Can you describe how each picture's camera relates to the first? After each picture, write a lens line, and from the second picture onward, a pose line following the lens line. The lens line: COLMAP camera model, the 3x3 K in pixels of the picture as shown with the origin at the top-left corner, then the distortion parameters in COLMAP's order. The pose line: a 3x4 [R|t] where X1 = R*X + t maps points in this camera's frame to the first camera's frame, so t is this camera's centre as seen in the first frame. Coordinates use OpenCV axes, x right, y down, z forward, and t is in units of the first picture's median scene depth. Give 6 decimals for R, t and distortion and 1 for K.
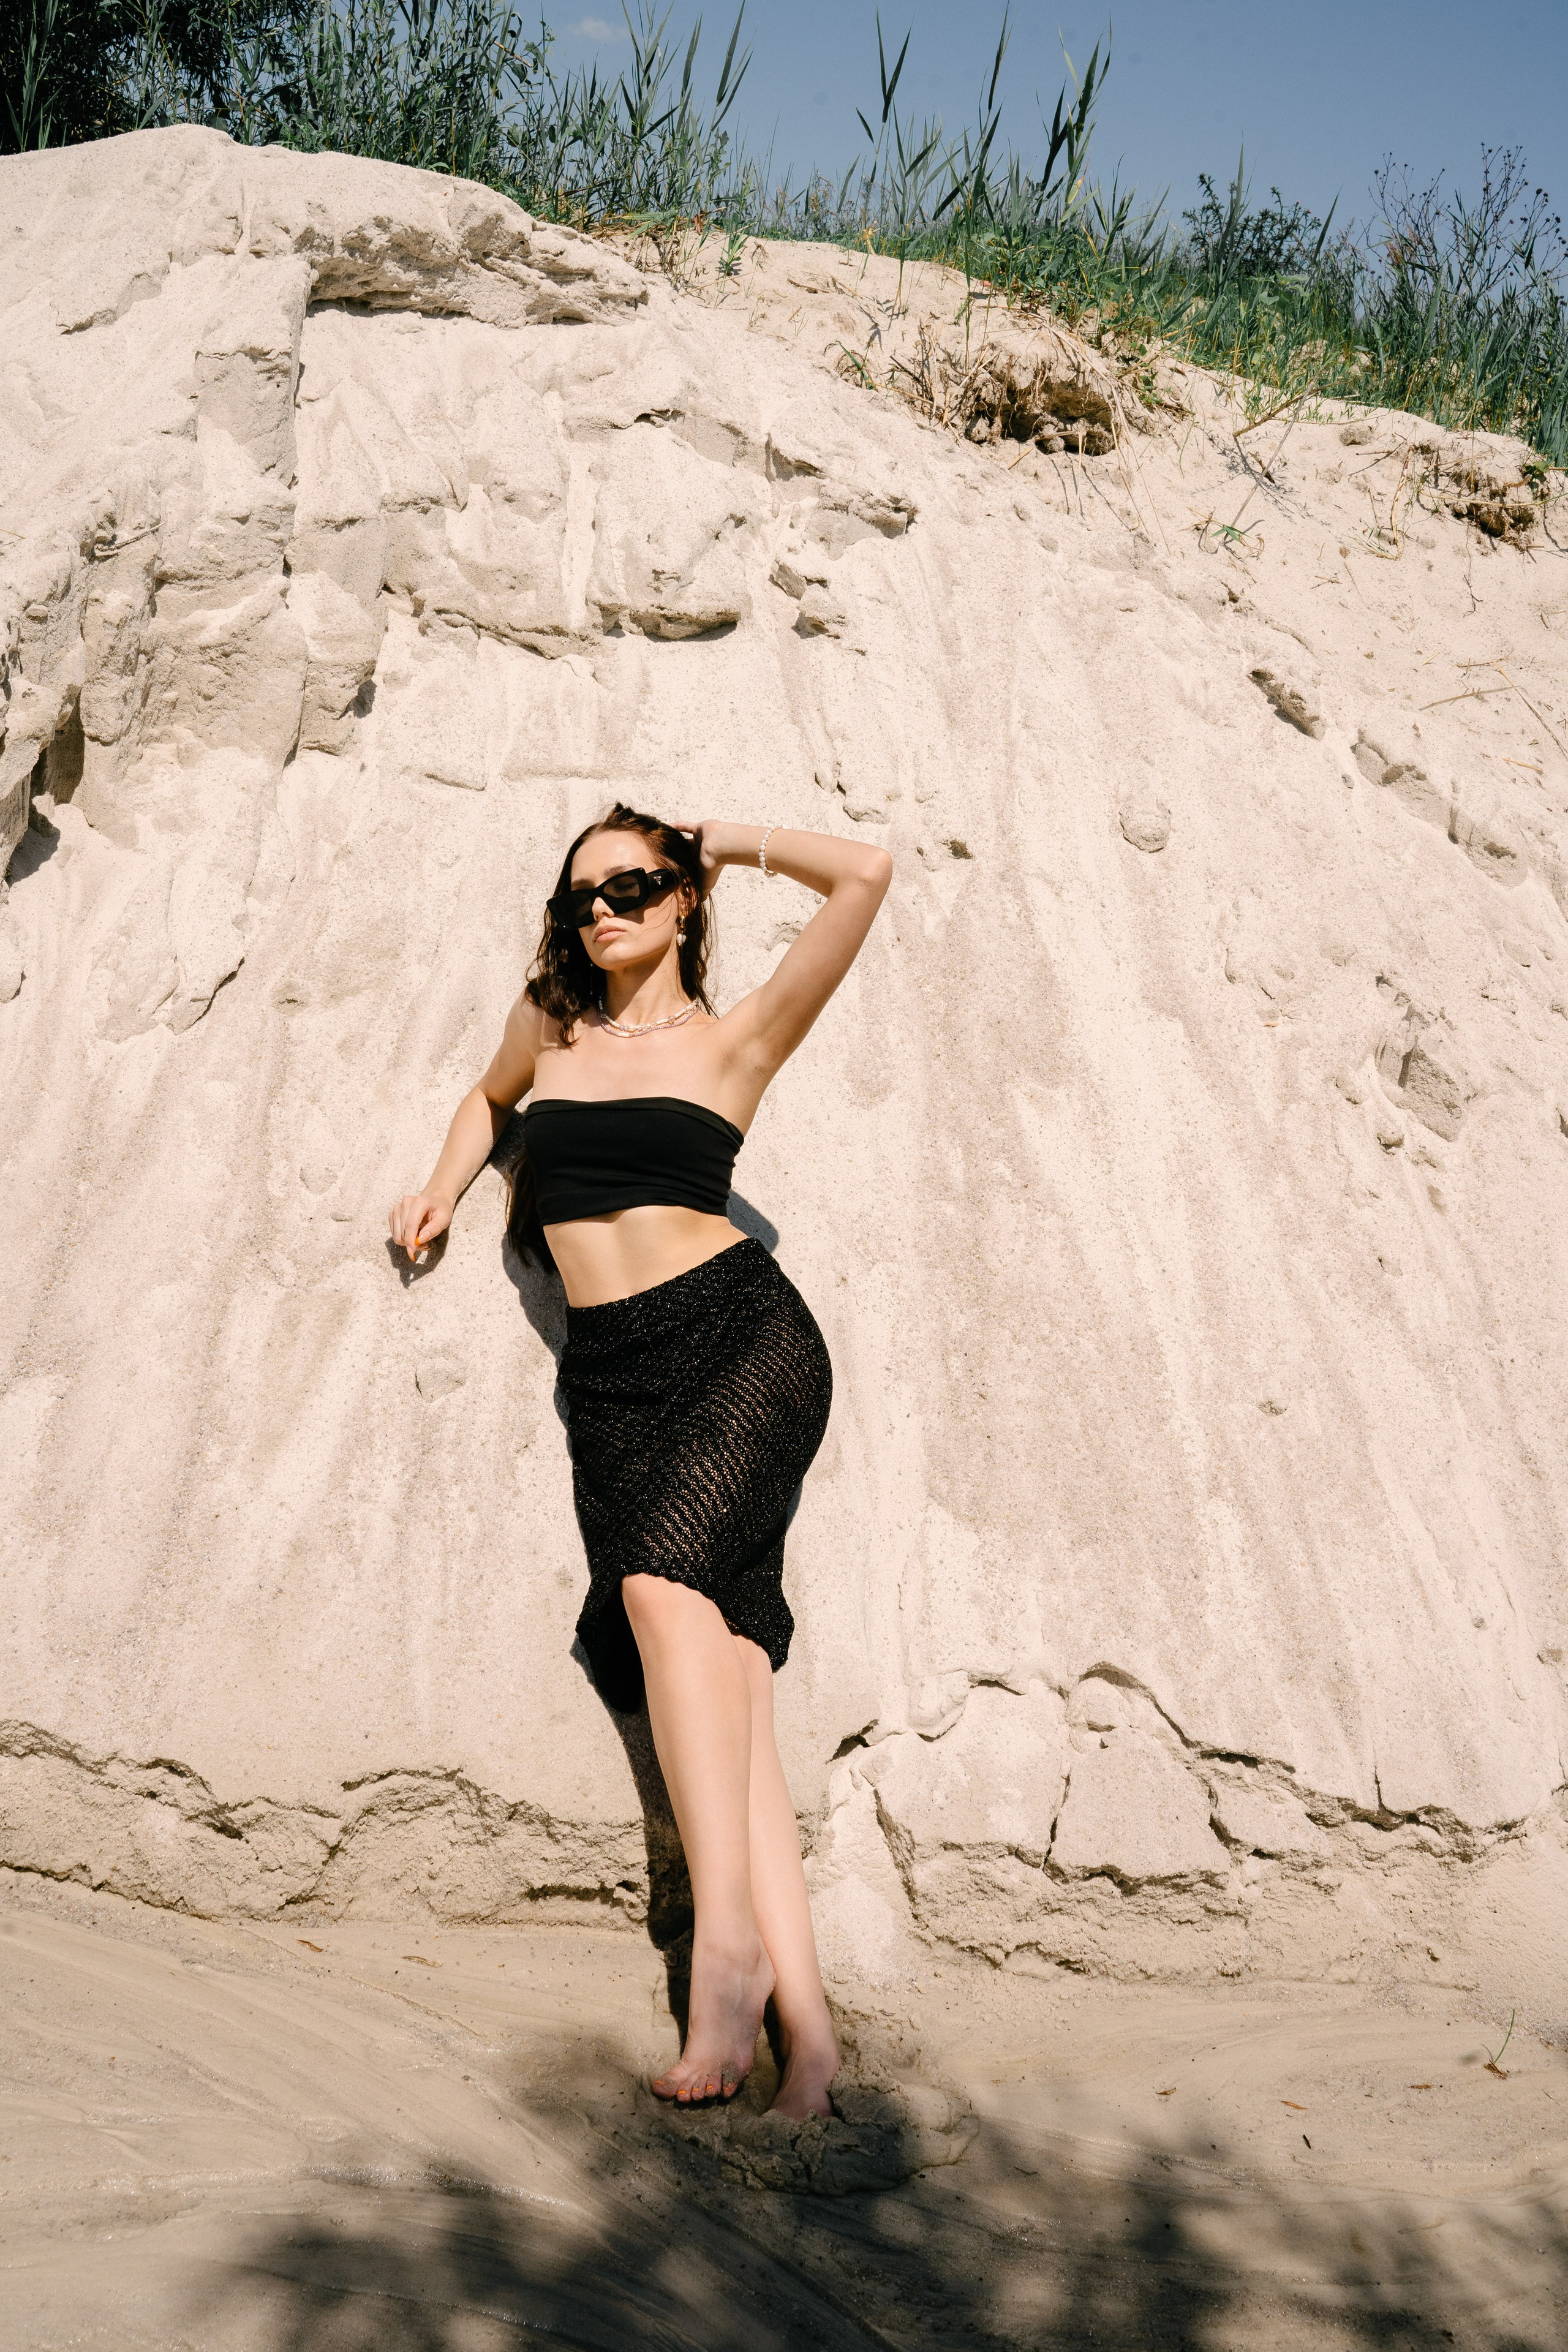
lens RADIAL K [[2316.0, 0, 784.0], [0, 2316.0, 1176.0], [0, 0, 1]] dist [-0.070777, 0.152201]
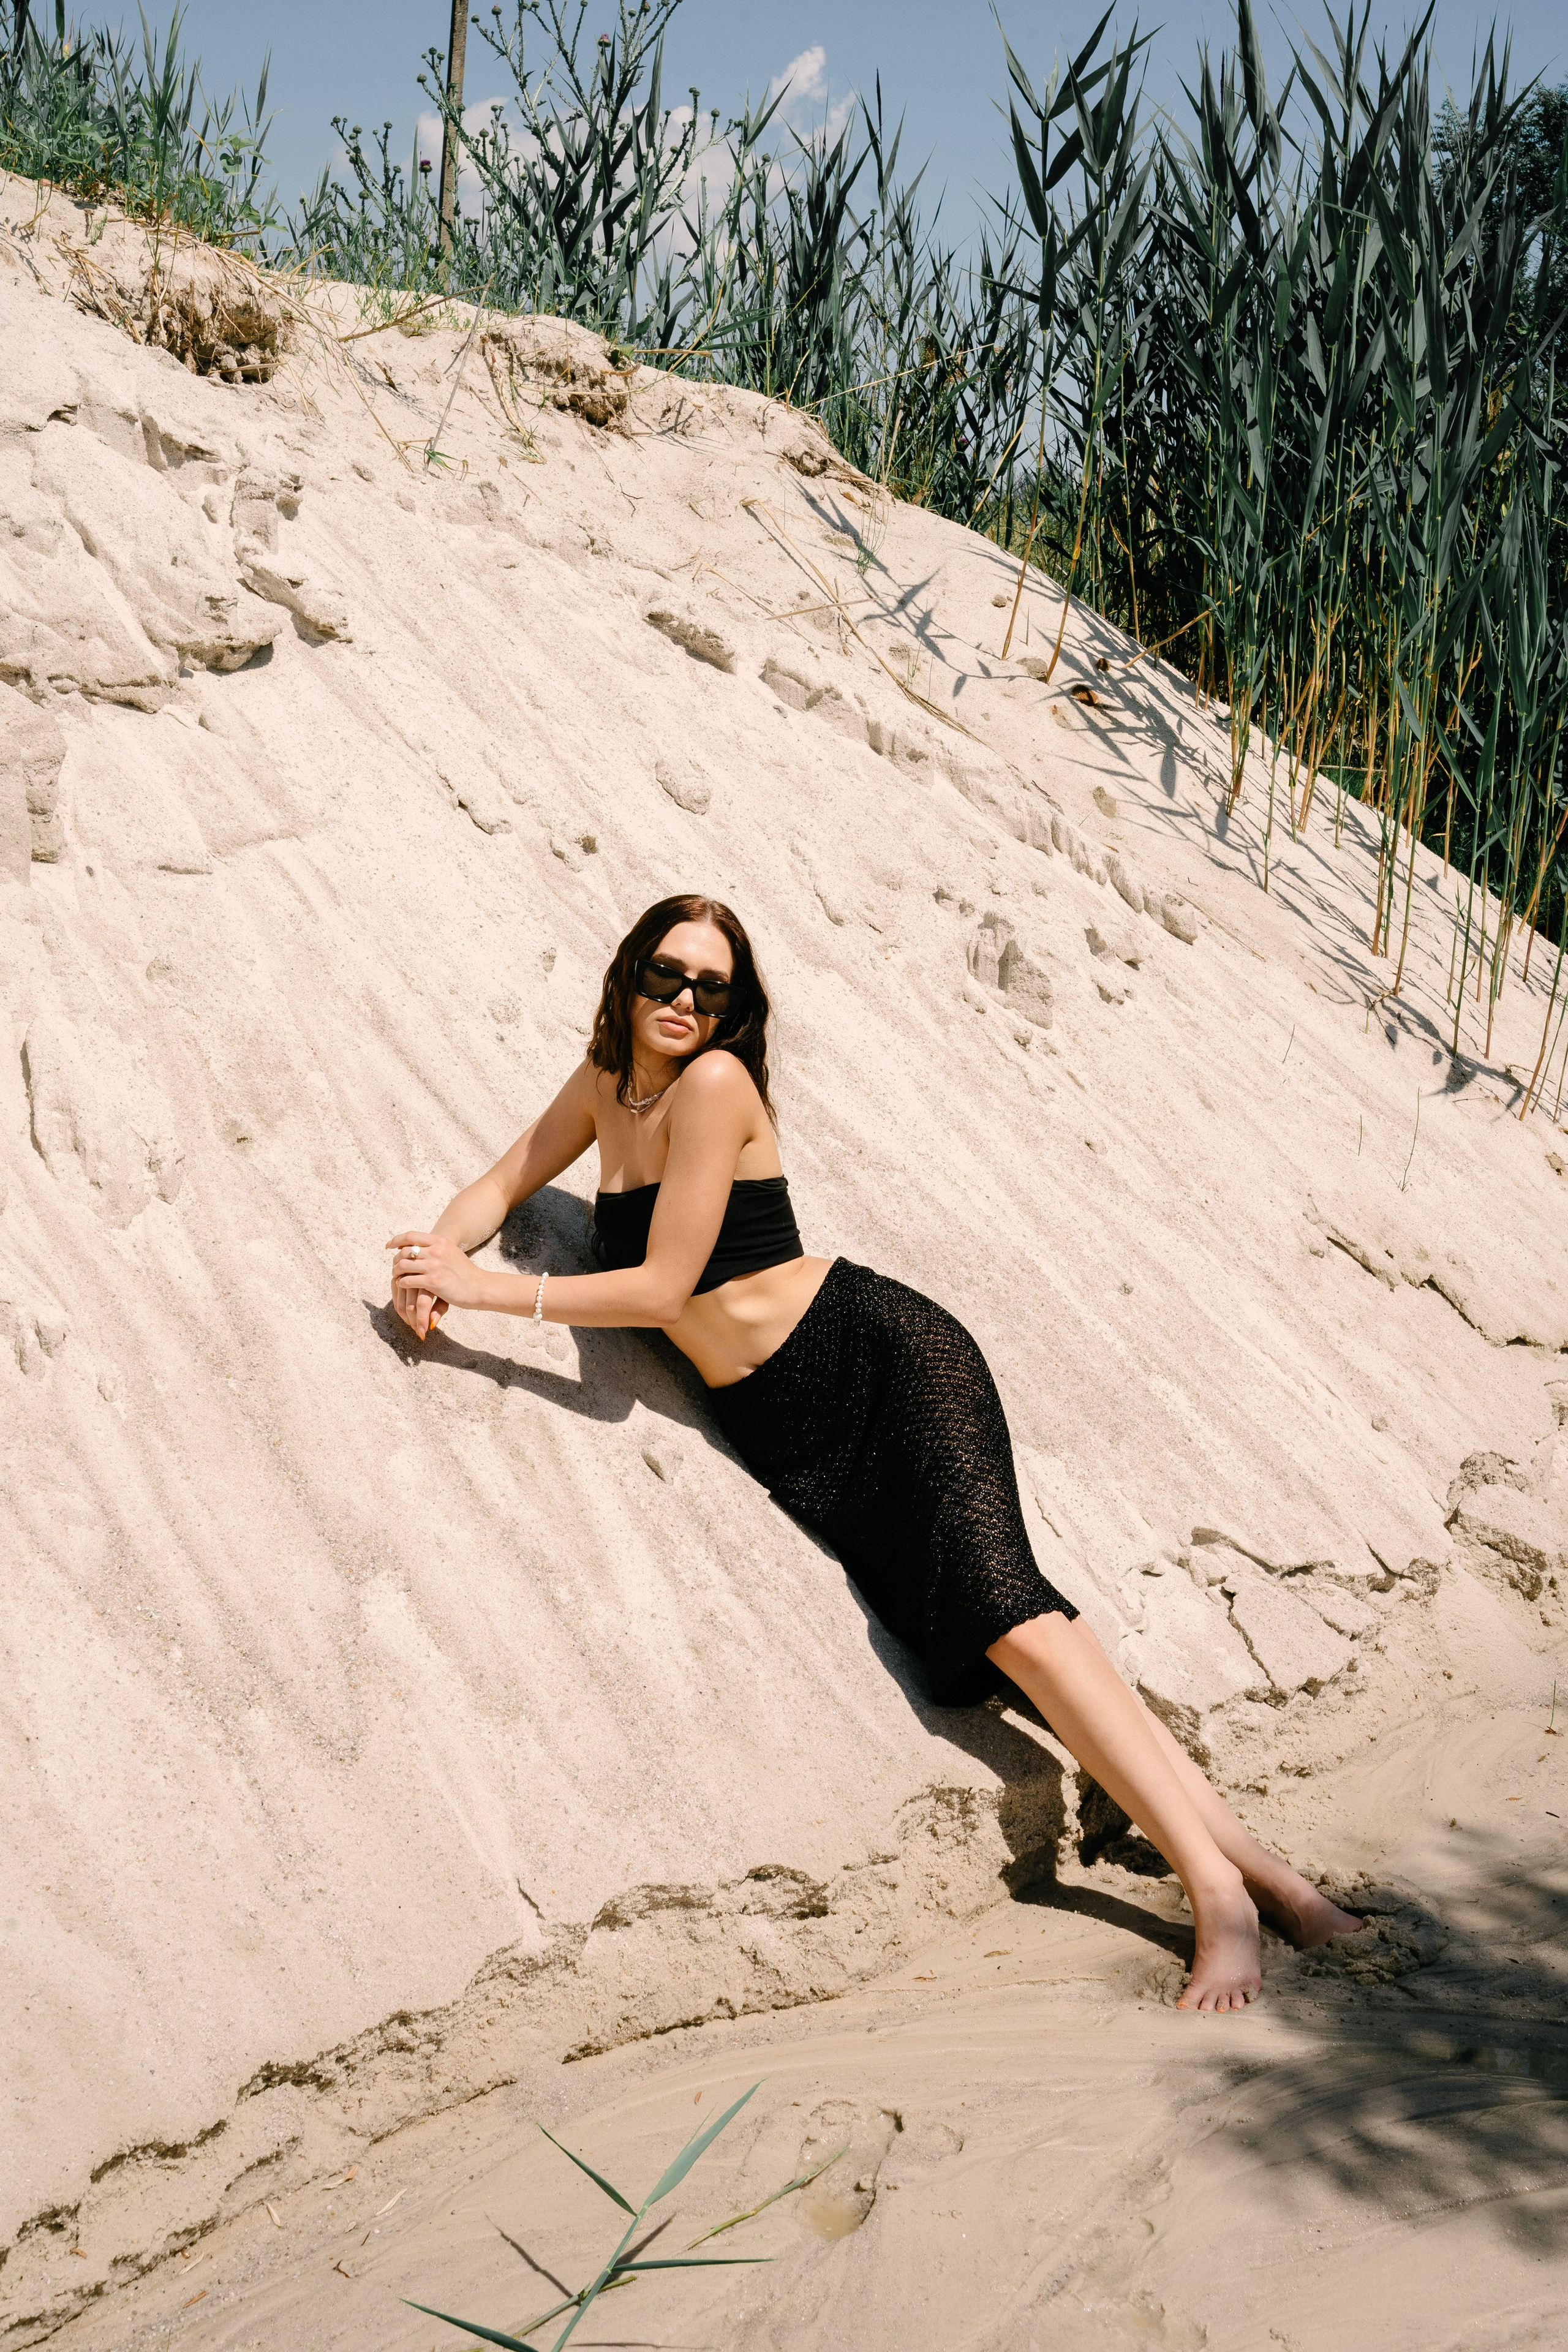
lens RADIAL K [[2871.2, 0, 784.0], [0, 2871.2, 1176.0], [0, 0, 1]] dist [0.018091, 0.116386]
pose [[0.785506, -0.238429, 0.571079, -0.541502], [0.222205, 0.969929, 0.099313, -0.098801], [-0.577585, 0.048886, 0.814865, -0.033542]]
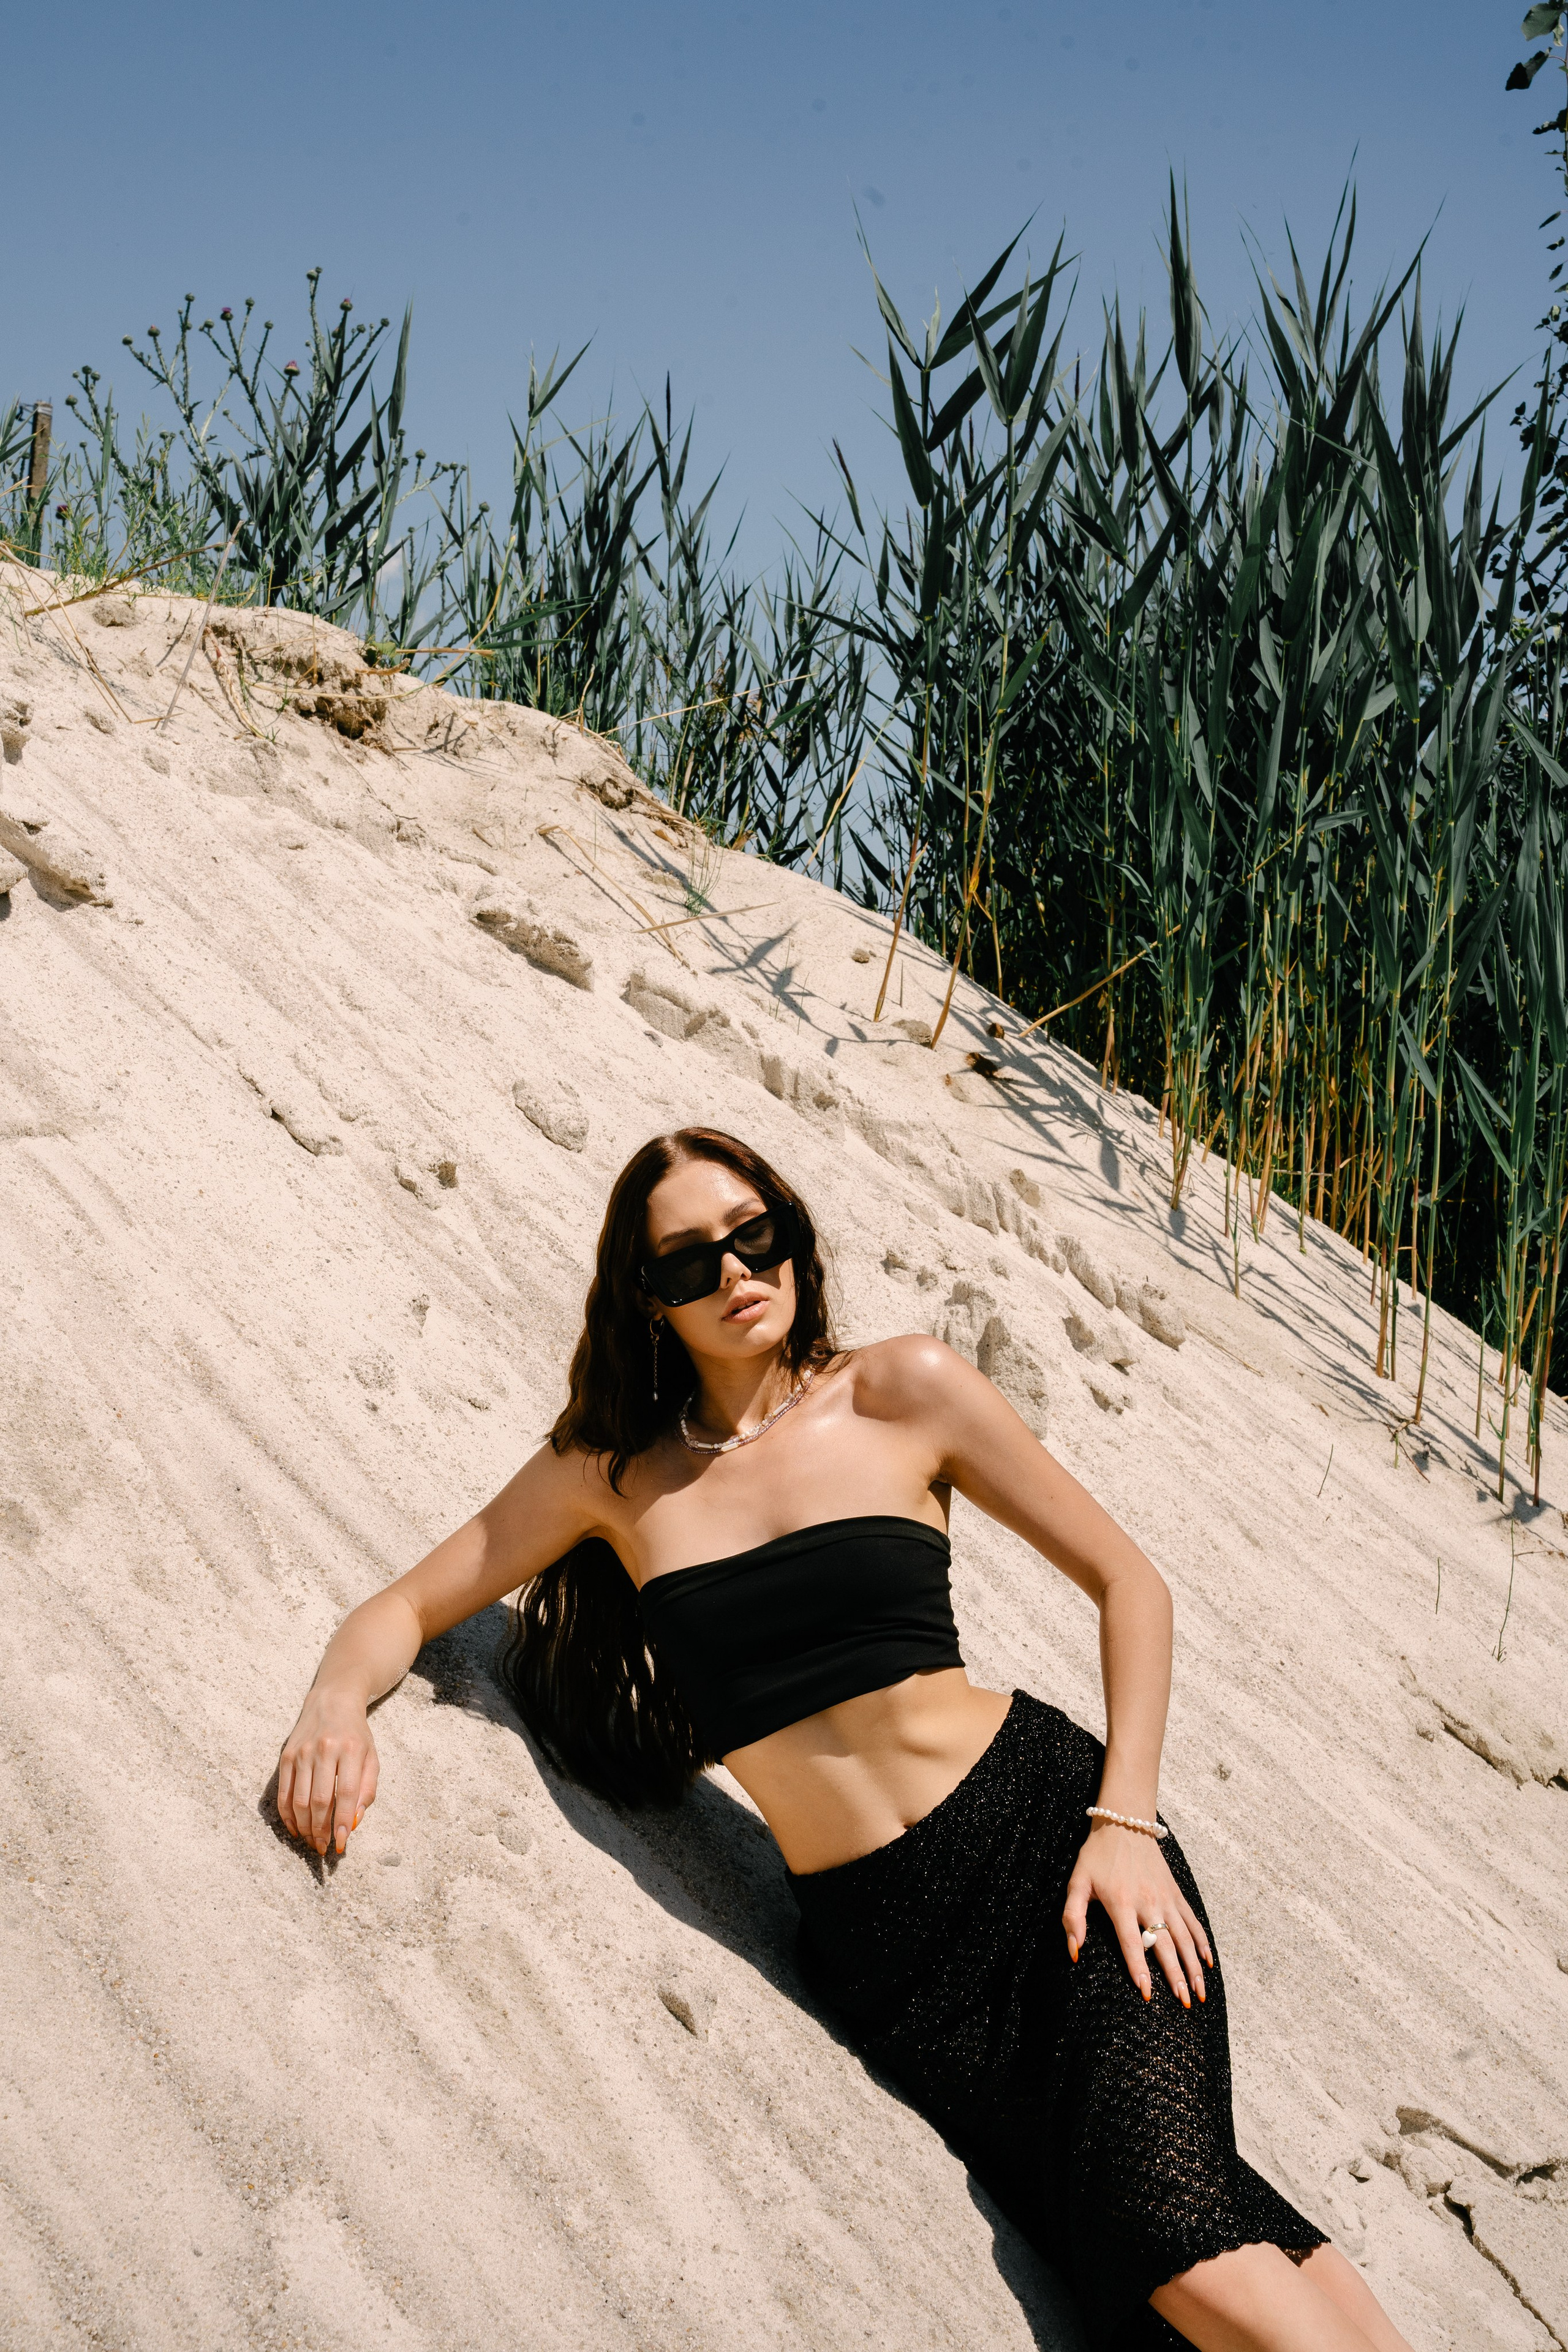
lens RADIAL K [[3319.0, 0, 784.0], [0, 3319.0, 1176.0], [0, 0, 1]] dist [0.081275, 0.199492]
pose [[0.705636, -0.130956, 0.696368, -0.518090], [0.233545, 0.970841, -0.054081, -0.056236], [-0.668980, 0.200795, 0.715645, 0.180393]]
